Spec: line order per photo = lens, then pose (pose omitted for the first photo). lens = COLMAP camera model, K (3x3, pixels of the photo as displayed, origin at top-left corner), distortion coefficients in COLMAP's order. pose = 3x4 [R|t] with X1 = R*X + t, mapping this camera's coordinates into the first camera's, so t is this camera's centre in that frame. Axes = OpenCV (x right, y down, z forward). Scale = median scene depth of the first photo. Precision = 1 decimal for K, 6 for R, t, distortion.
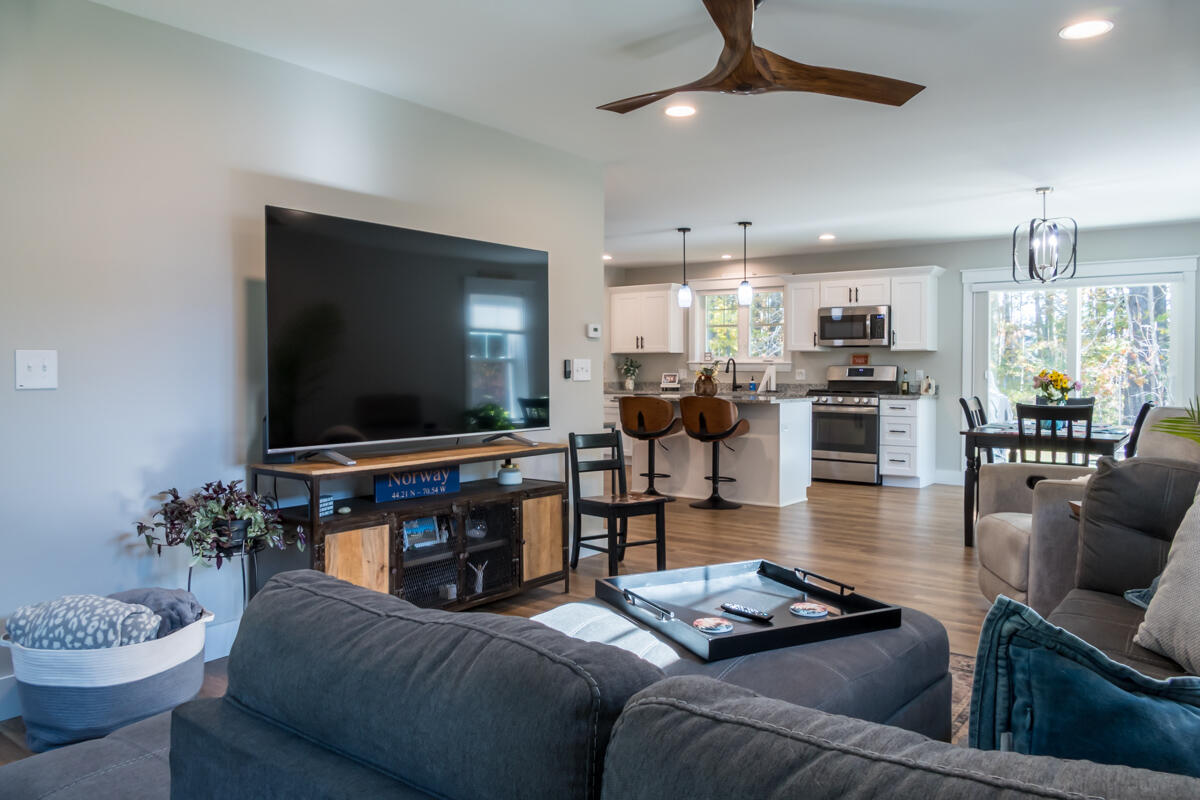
lens RADIAL K [[877.5, 0, 600.0], [0, 877.5, 400.0], [0, 0, 1]] dist [0.000530, 0.002330]
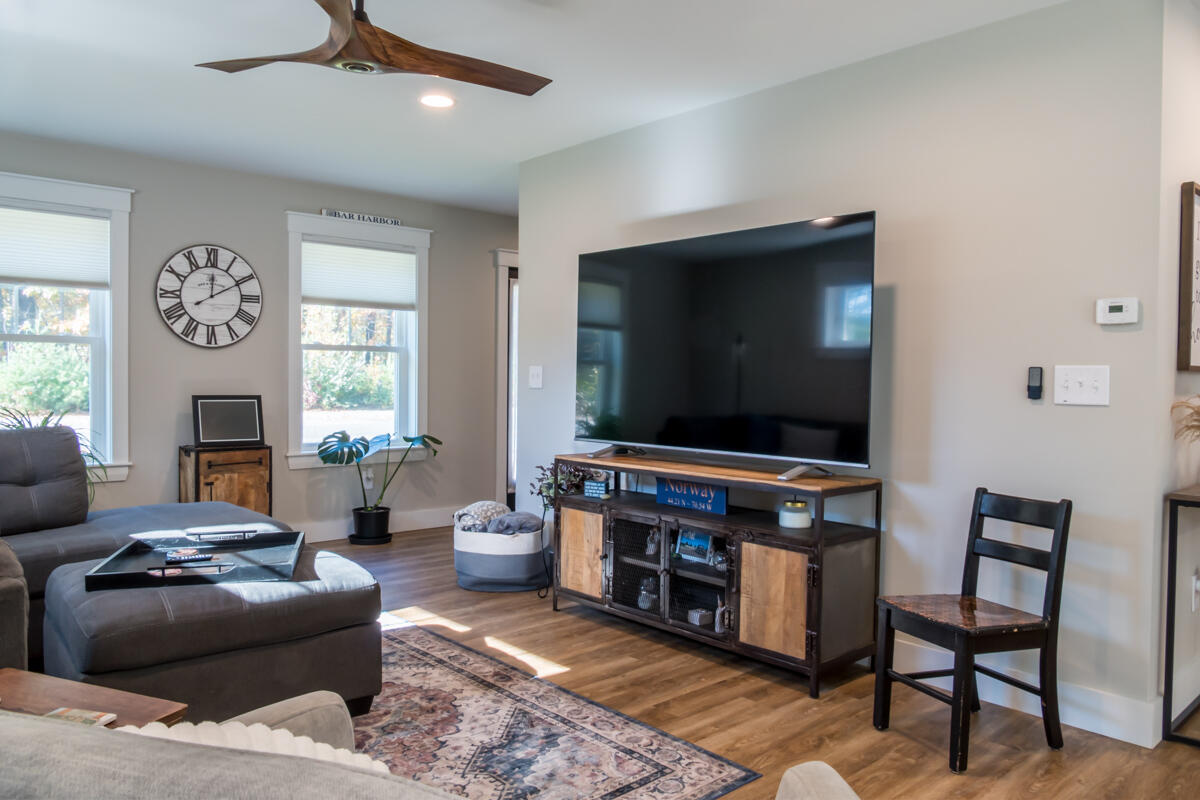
lens RADIAL K [[877.5, 0, 600.0], [0, 877.5, 400.0], [0, 0, 1]] dist [0.000530, 0.002330]
pose [[-0.208957, 0.021880, -0.977680, 0.712577], [-0.045973, 0.998425, 0.032170, -0.035434], [0.976844, 0.051669, -0.207622, 1.007510]]
